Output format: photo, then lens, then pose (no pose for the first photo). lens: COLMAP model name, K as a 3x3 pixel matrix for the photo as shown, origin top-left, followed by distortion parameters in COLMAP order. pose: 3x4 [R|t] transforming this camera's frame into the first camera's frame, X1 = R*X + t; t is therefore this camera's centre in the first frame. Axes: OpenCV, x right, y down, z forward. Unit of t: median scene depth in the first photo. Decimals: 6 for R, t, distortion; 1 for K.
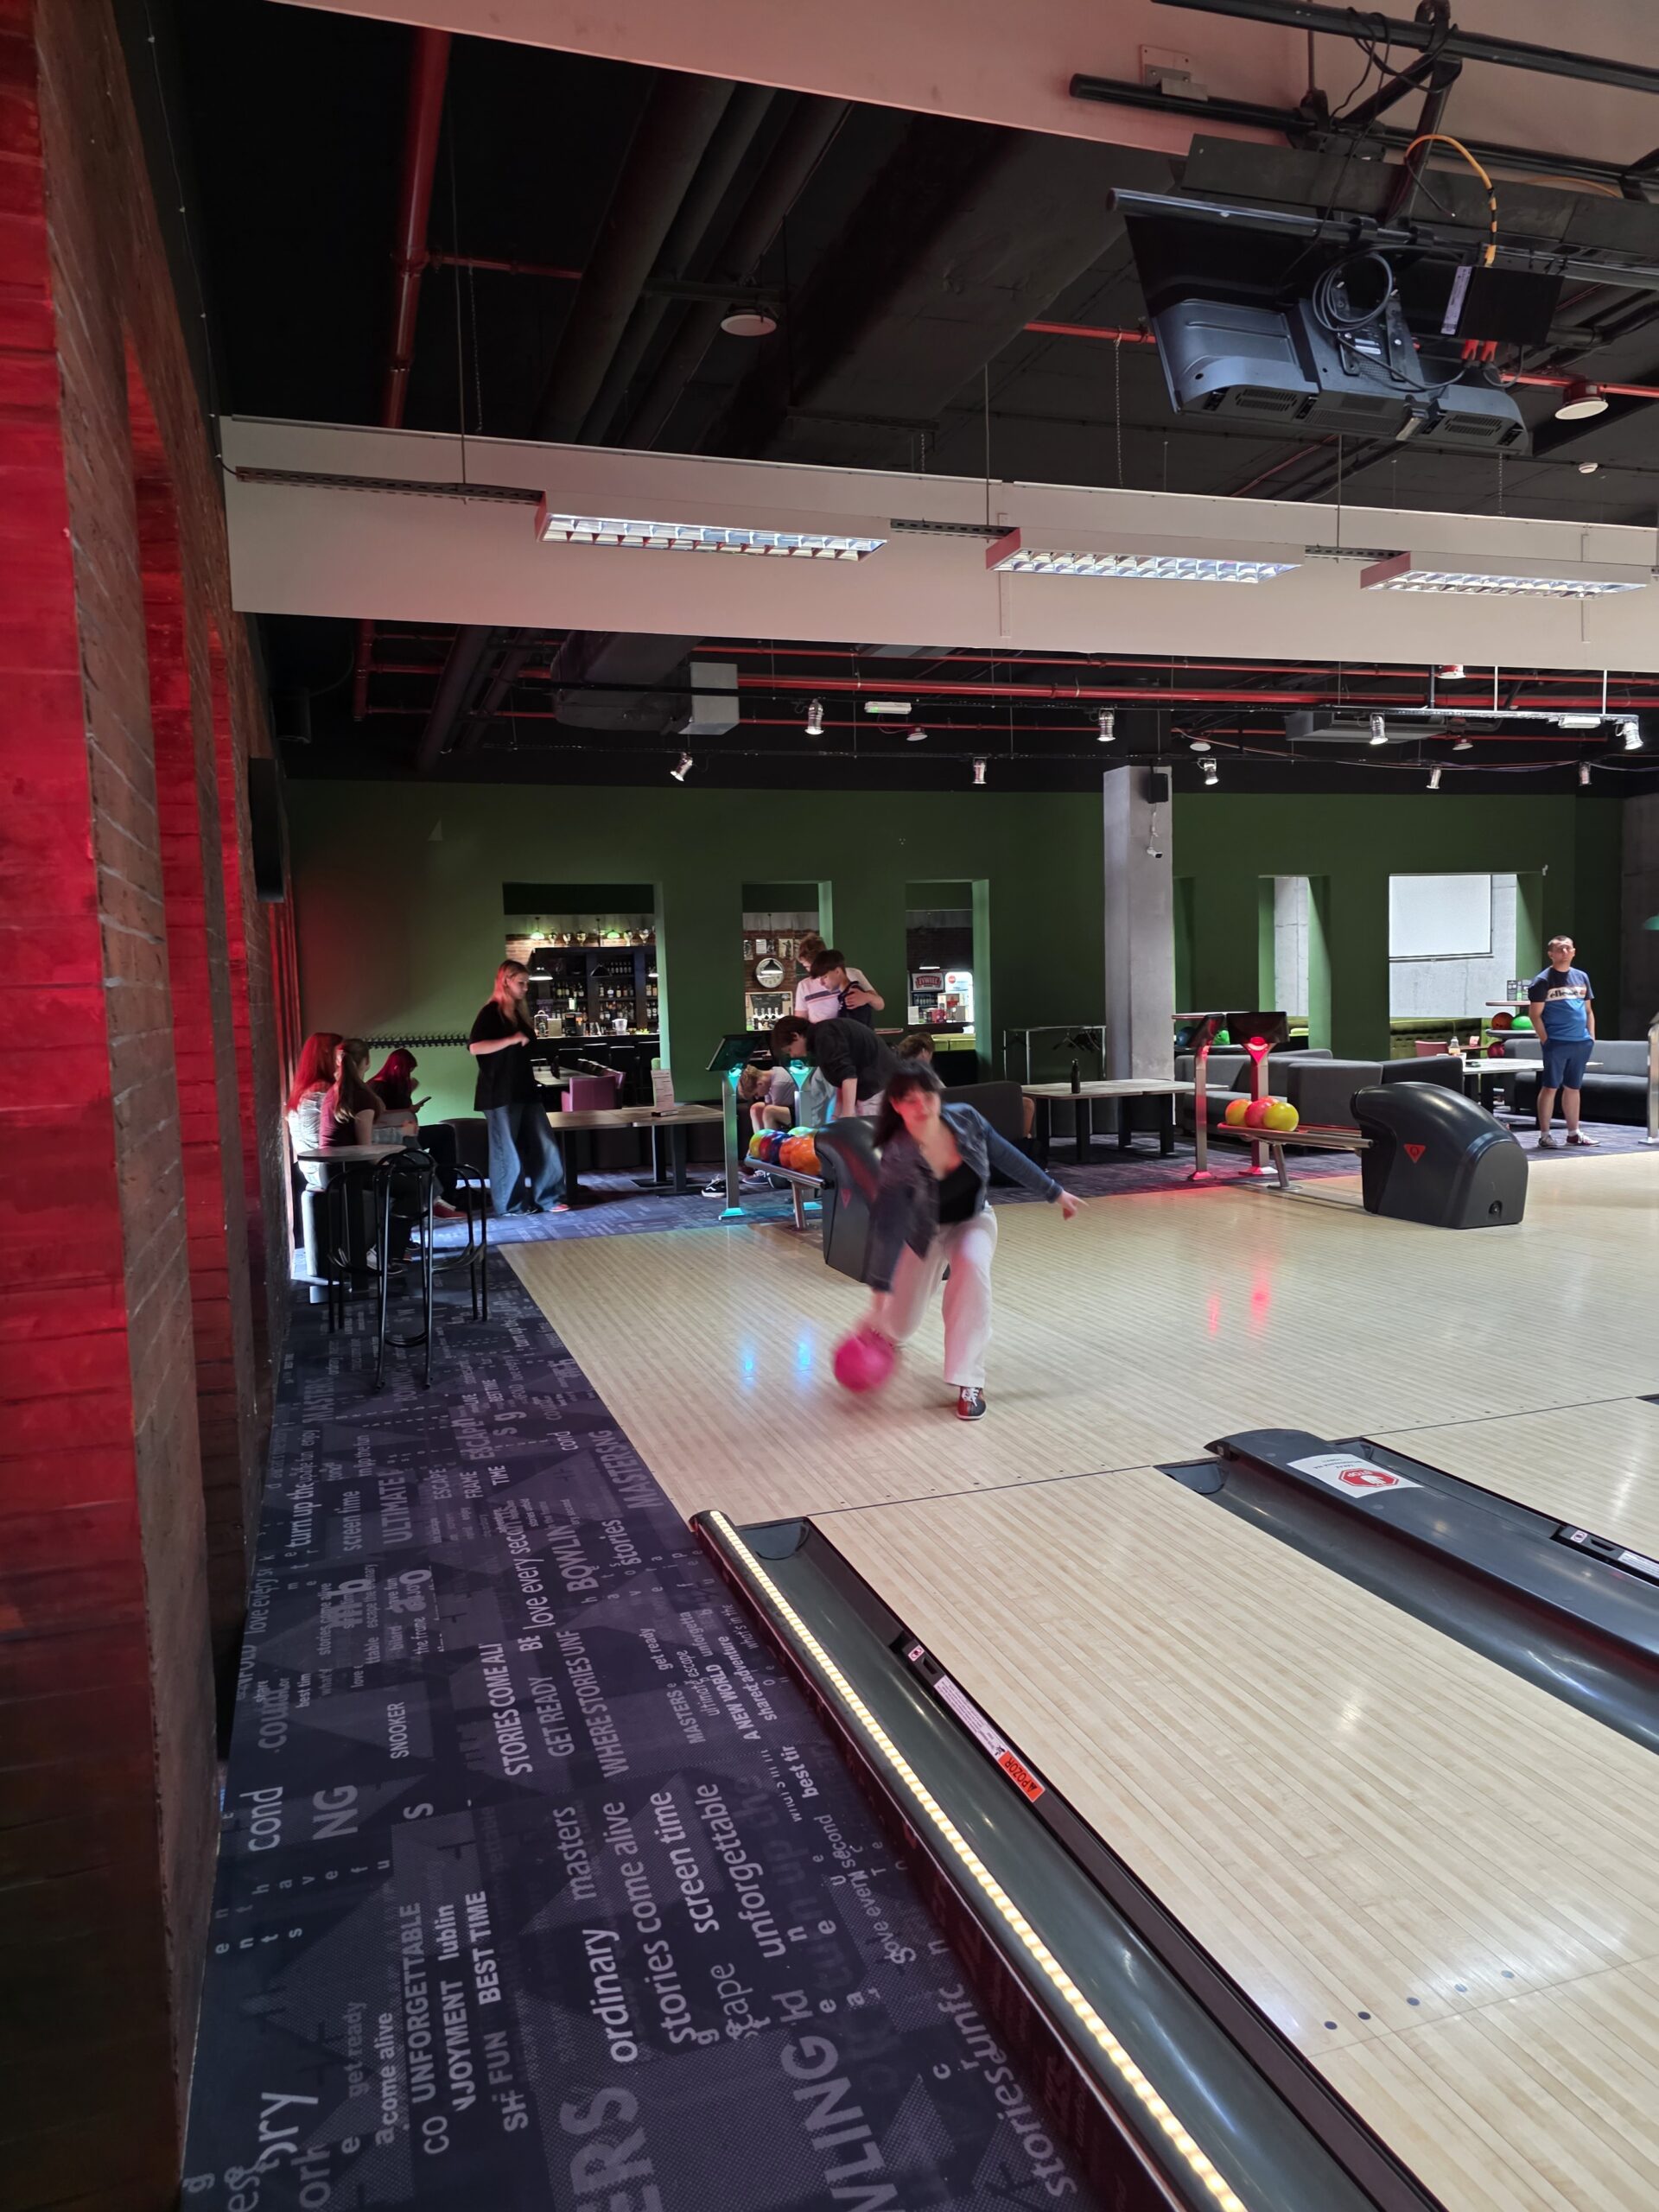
lens RADIAL K [[1490.9, 0, 832.0], [0, 1490.9, 1100.0], [0, 0, 1]] dist [0.068521, -0.064377]
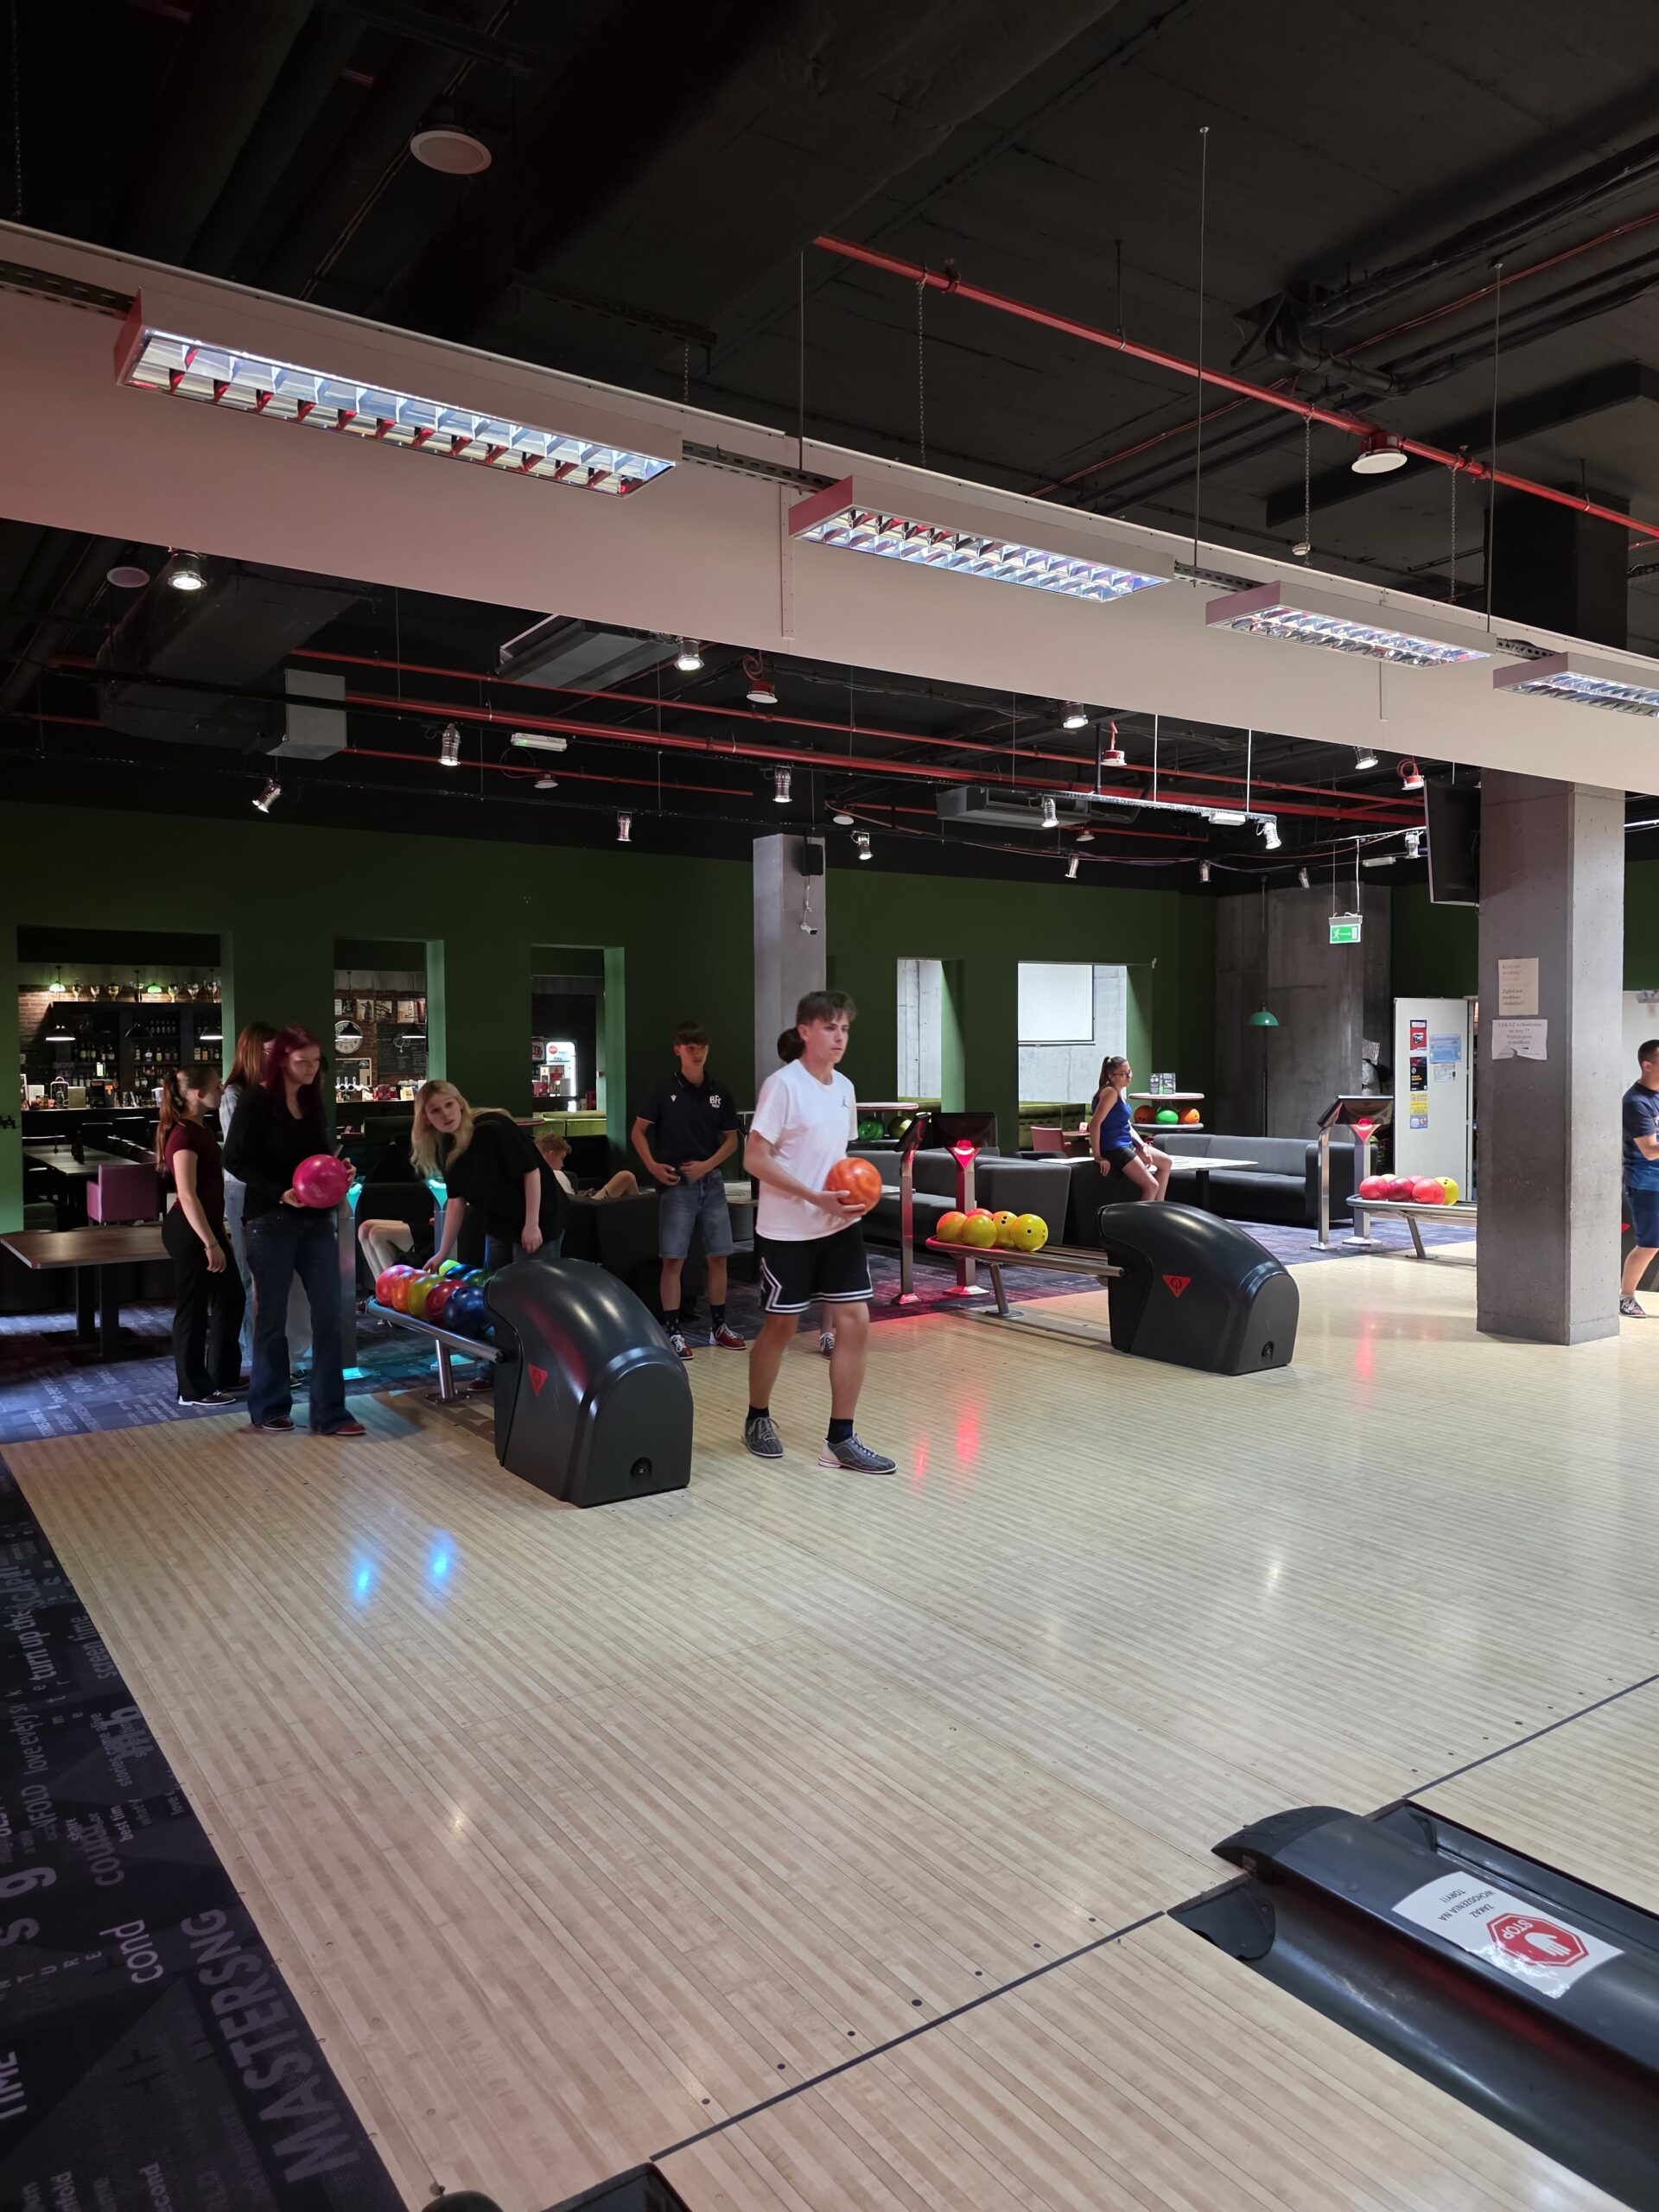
lens RADIAL K [[1488.9, 0, 818.8], [0, 1488.9, 1087.6], [0, 0, 1]] dist [0.061842, -0.057605]
pose [[0.961399, 0.015765, 0.274708, -0.084474], [-0.001686, 0.998676, -0.051411, -0.054255], [-0.275155, 0.048964, 0.960152, 0.340513]]
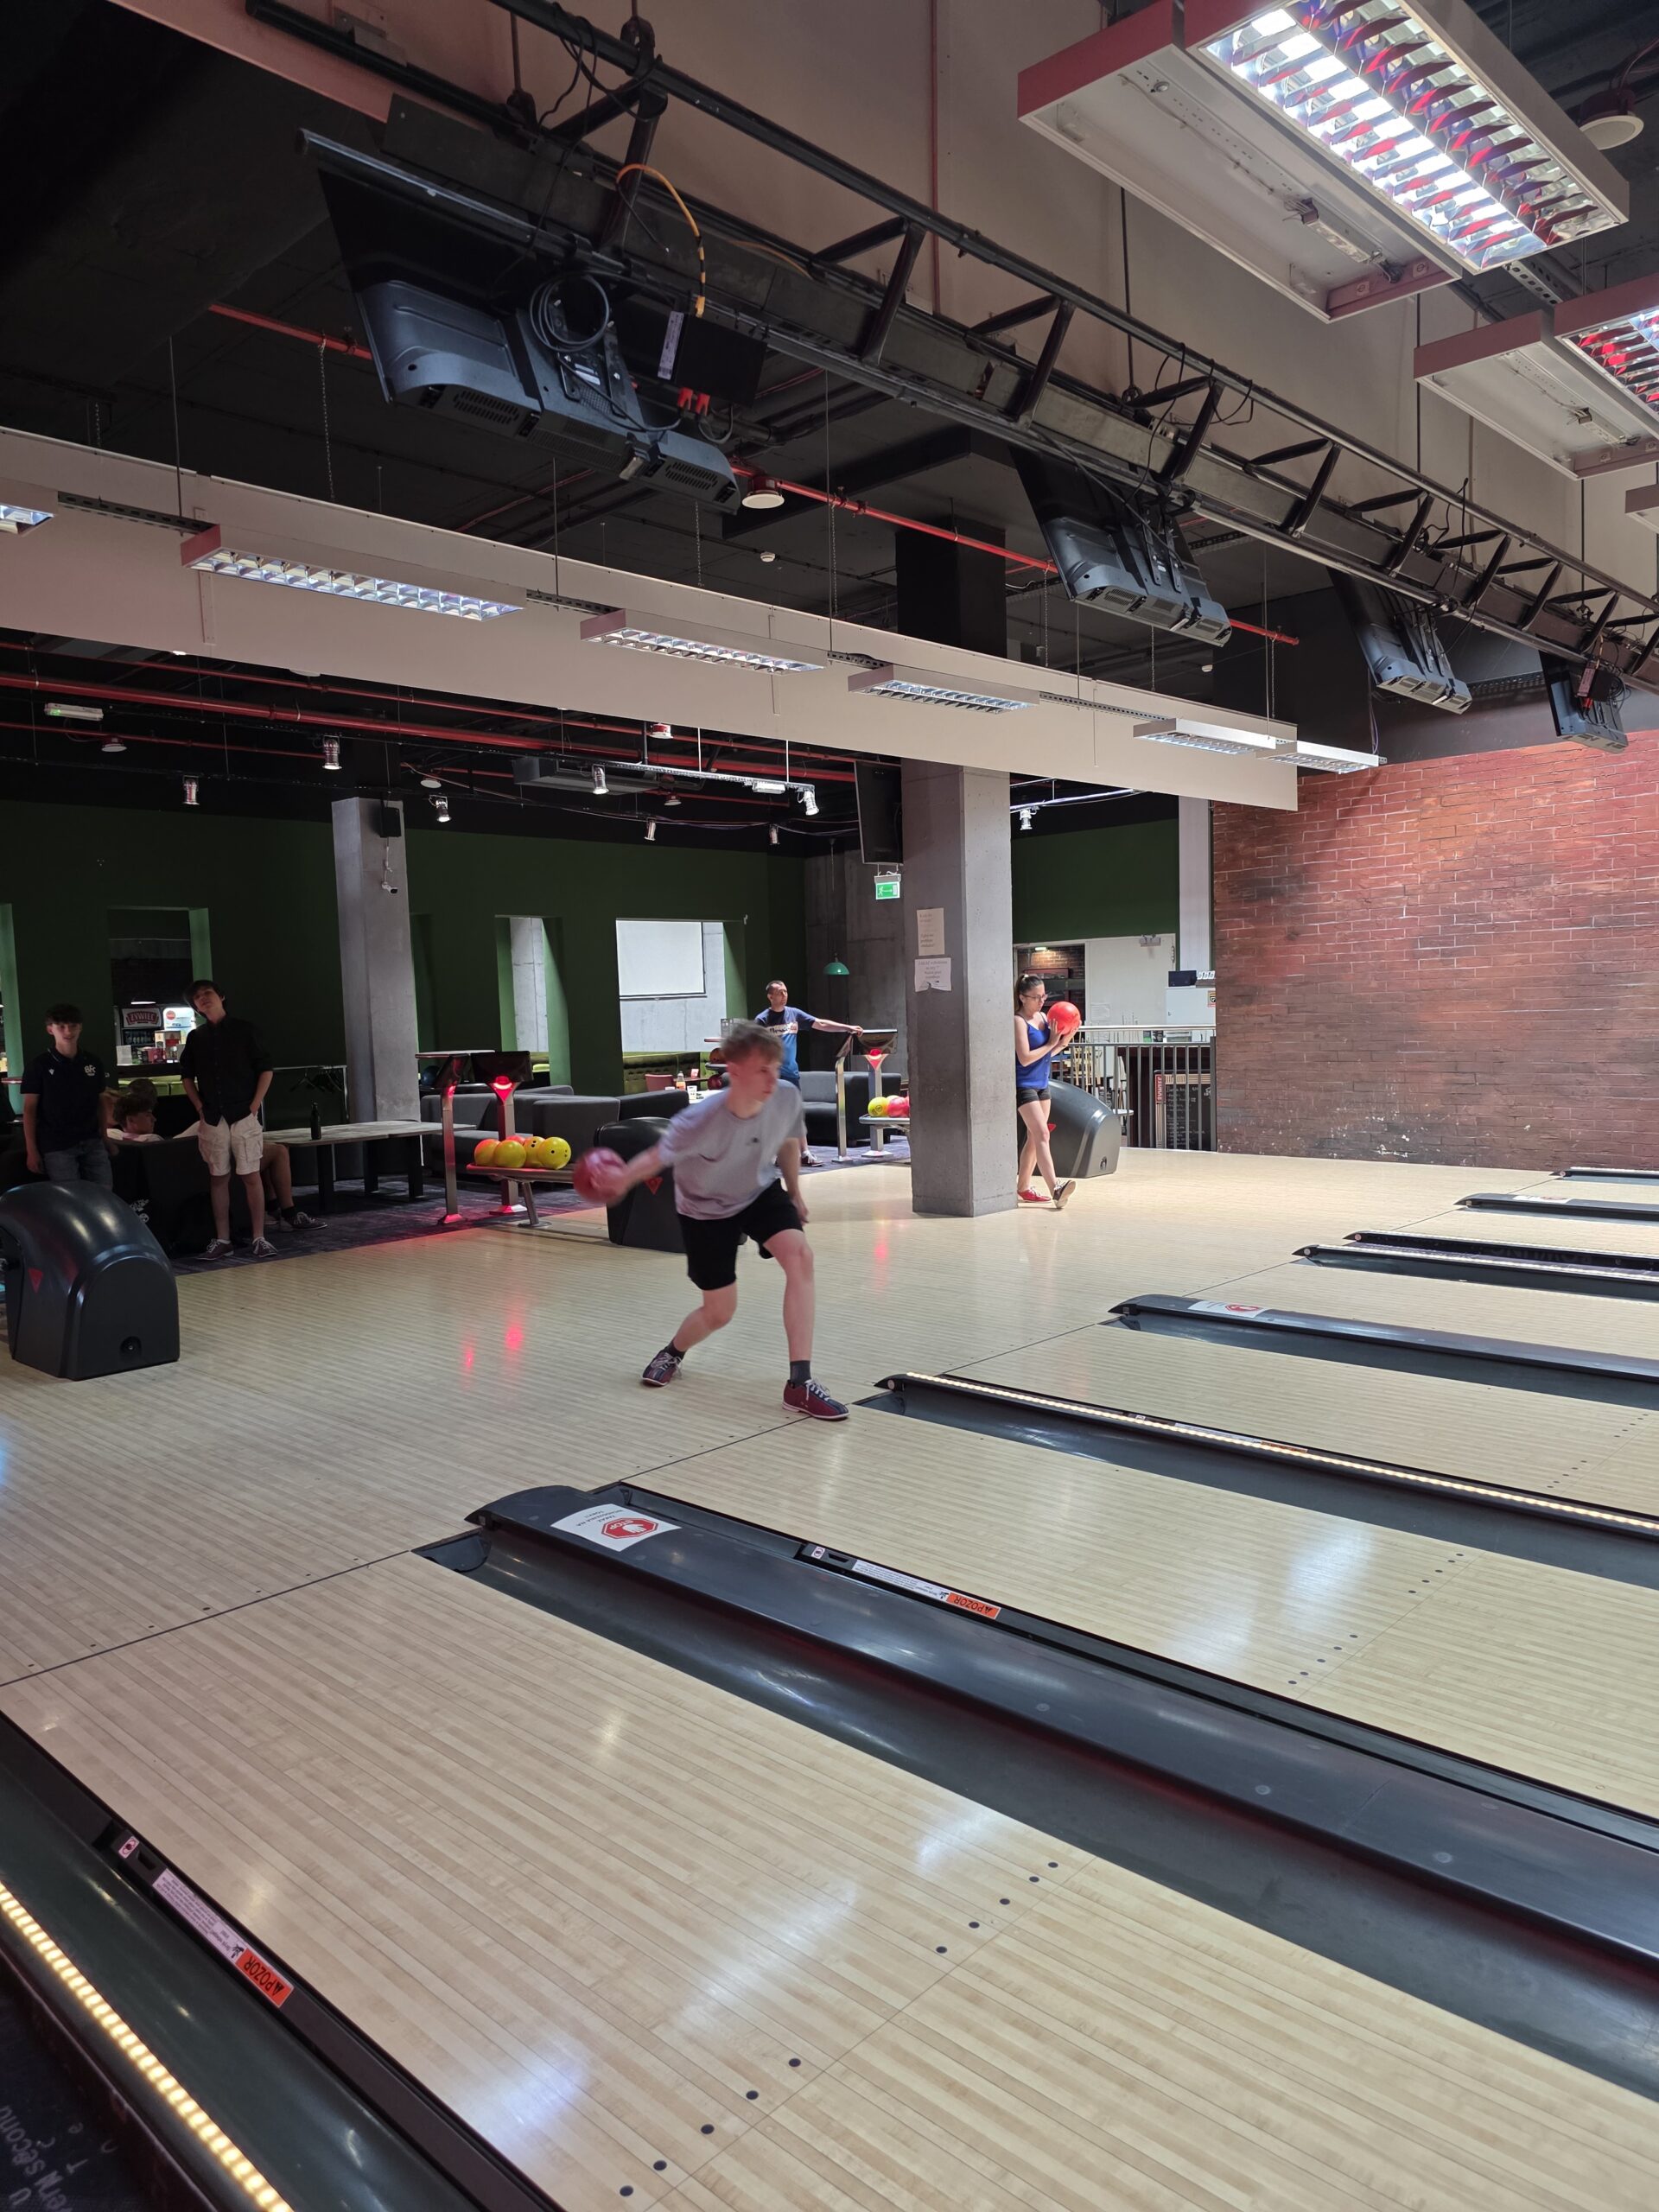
lens RADIAL K [[1483.6, 0, 795.0], [0, 1483.6, 1107.2], [0, 0, 1]] dist [0.063362, -0.060281]
pose [[0.890049, -0.032592, 0.454697, 0.011120], [0.040866, 0.999130, -0.008377, -0.009924], [-0.454029, 0.026038, 0.890607, 0.050692]]
